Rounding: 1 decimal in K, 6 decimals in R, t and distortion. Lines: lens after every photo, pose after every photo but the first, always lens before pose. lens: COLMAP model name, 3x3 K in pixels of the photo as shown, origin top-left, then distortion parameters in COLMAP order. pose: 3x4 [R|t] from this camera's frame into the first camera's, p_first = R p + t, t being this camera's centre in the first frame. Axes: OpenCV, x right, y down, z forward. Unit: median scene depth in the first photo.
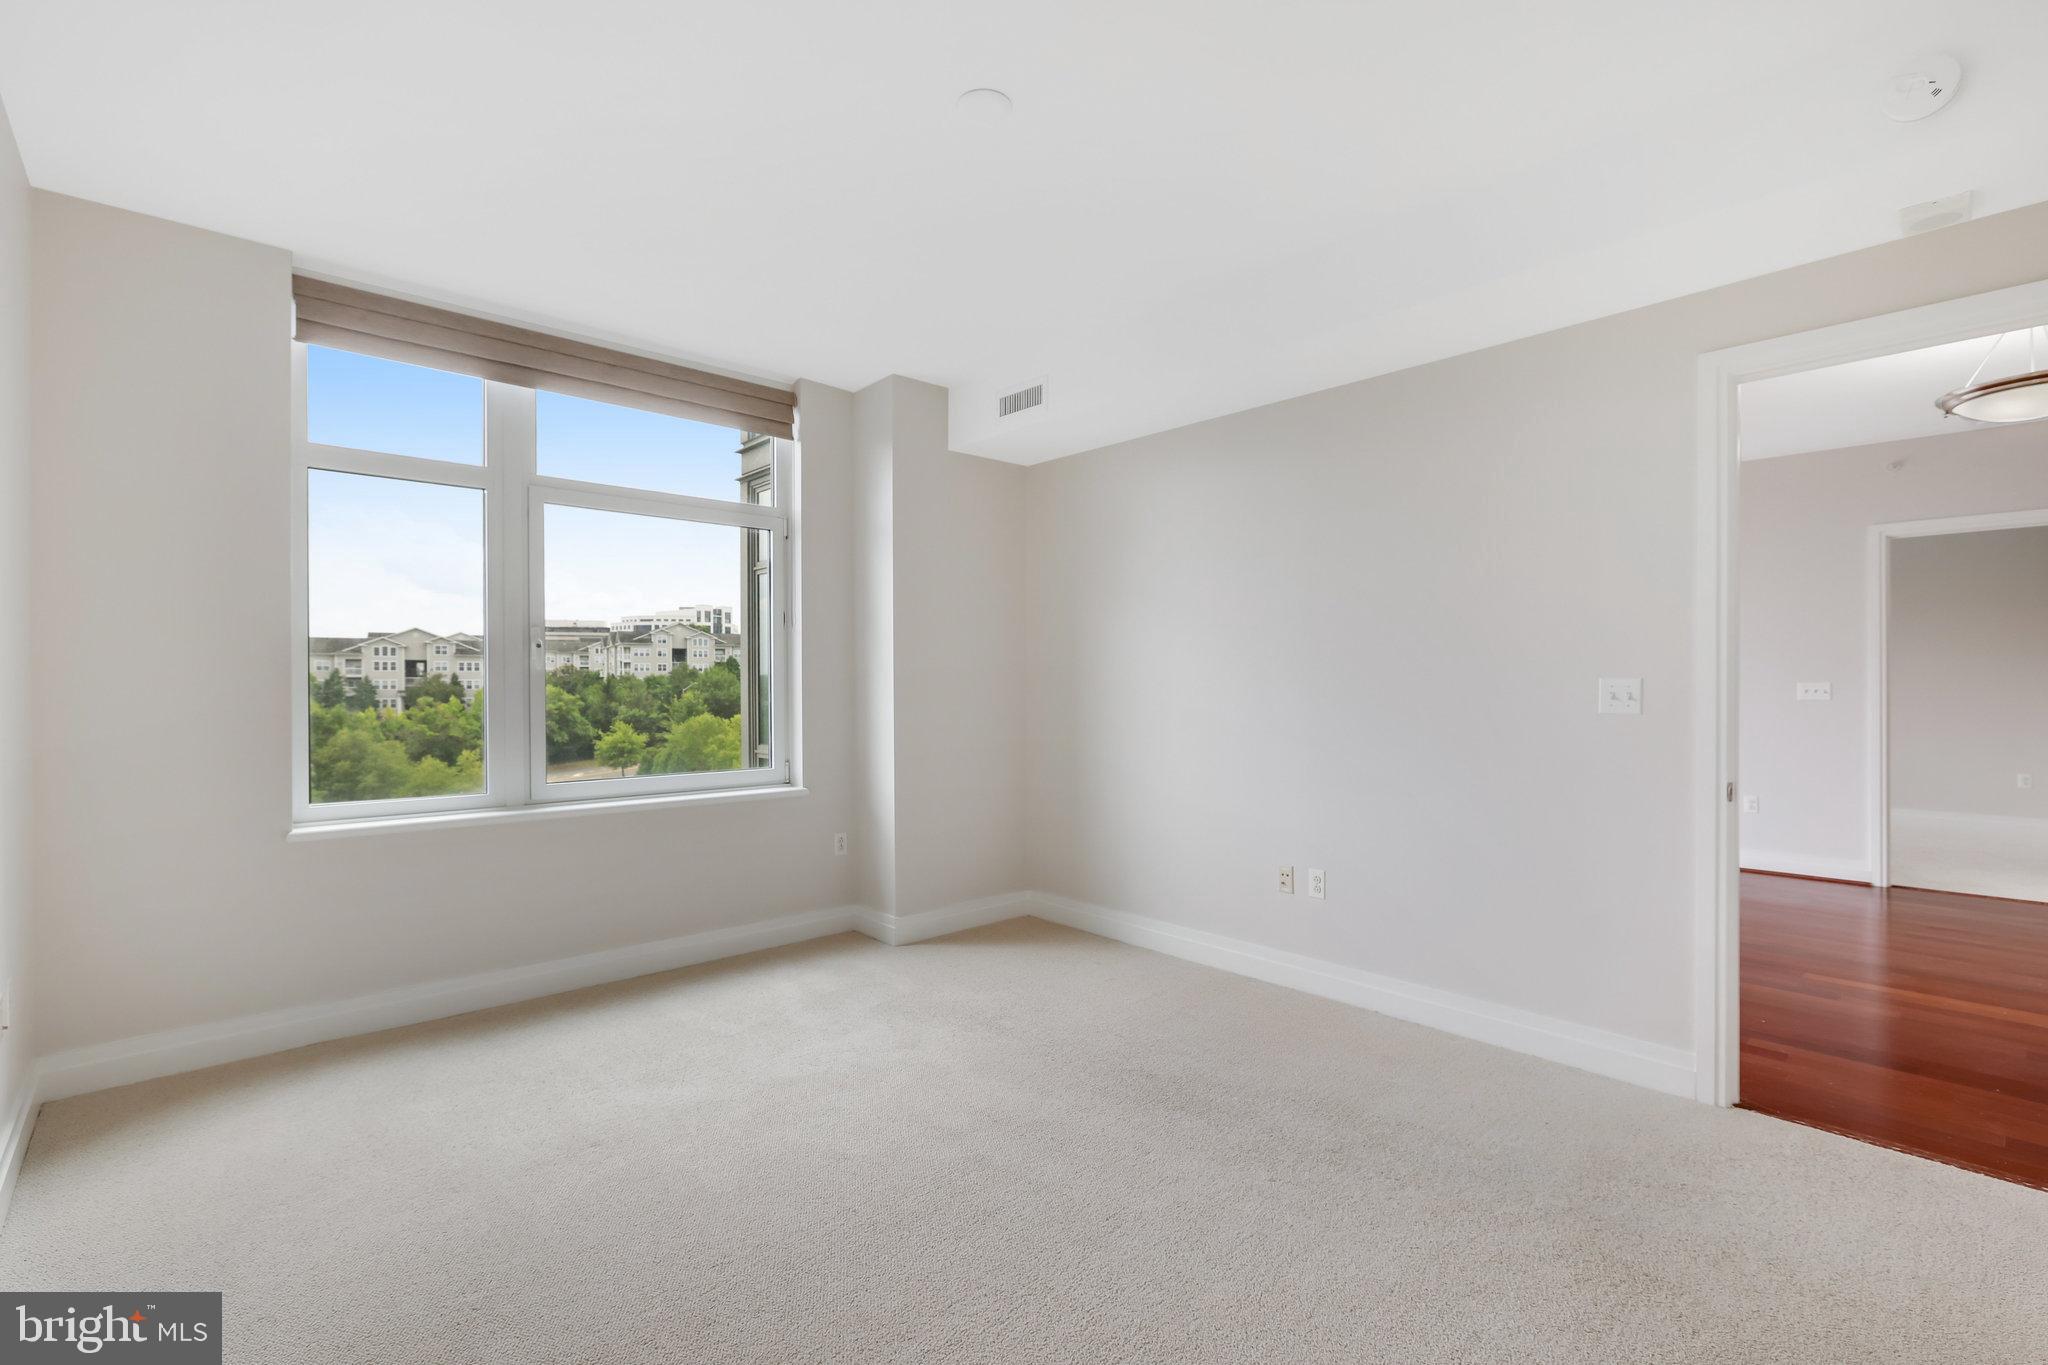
lens RADIAL K [[923.5, 0, 998.4], [0, 923.5, 684.1], [0, 0, 1]] dist [0.023538, 0.000558]
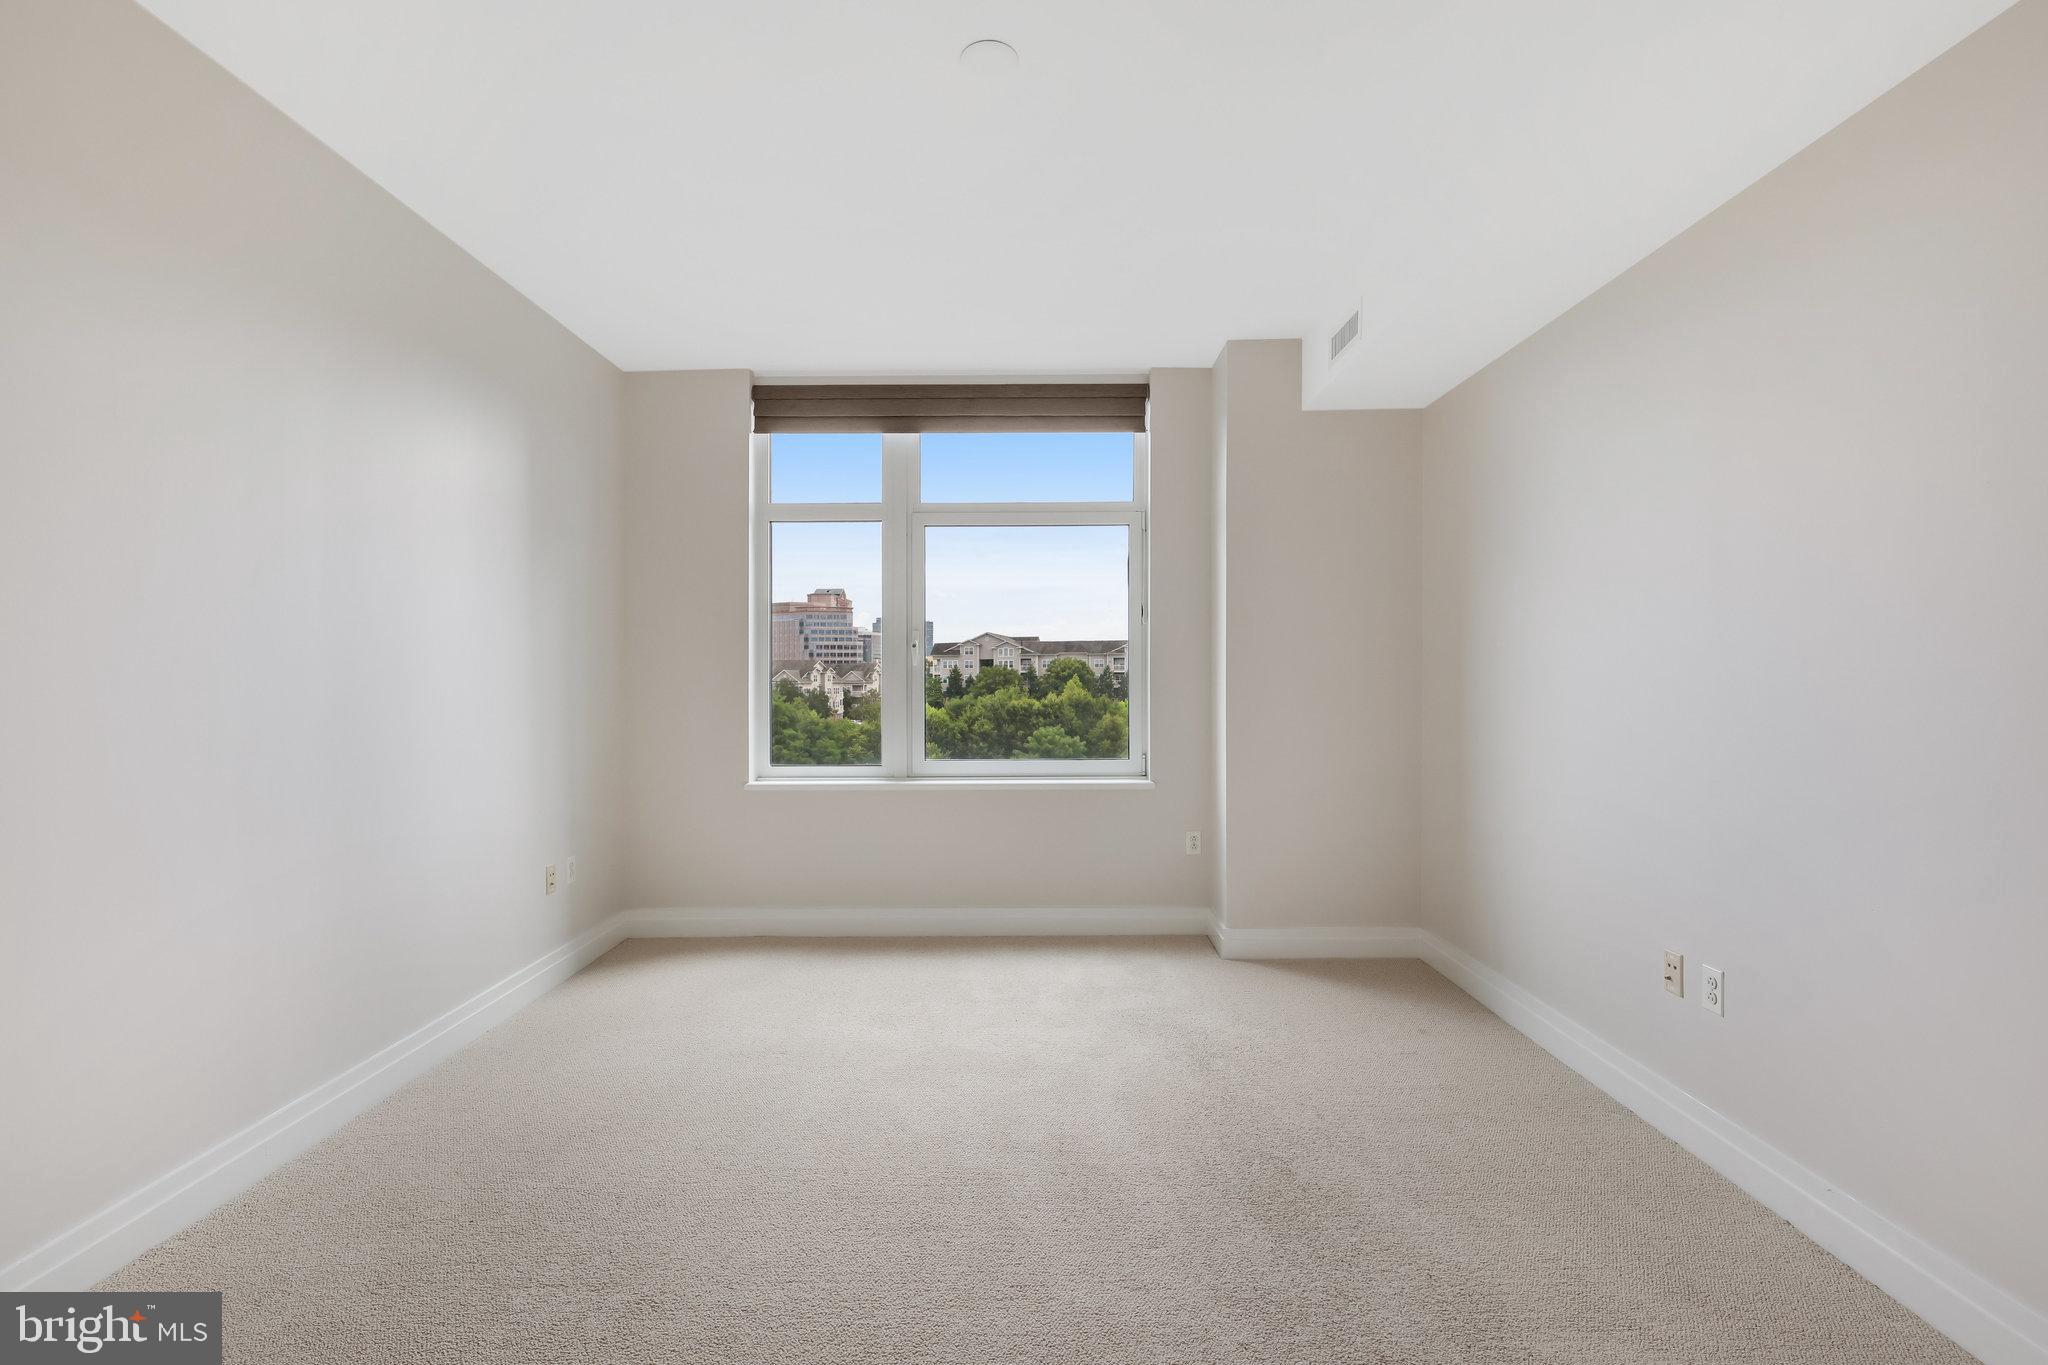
lens RADIAL K [[923.5, 0, 1037.1], [0, 923.5, 679.0], [0, 0, 1]] dist [0.023538, 0.000558]
pose [[0.742366, -0.001690, -0.669993, 0.367239], [0.002859, 0.999996, 0.000646, 0.001651], [0.669989, -0.002395, 0.742367, 0.184761]]
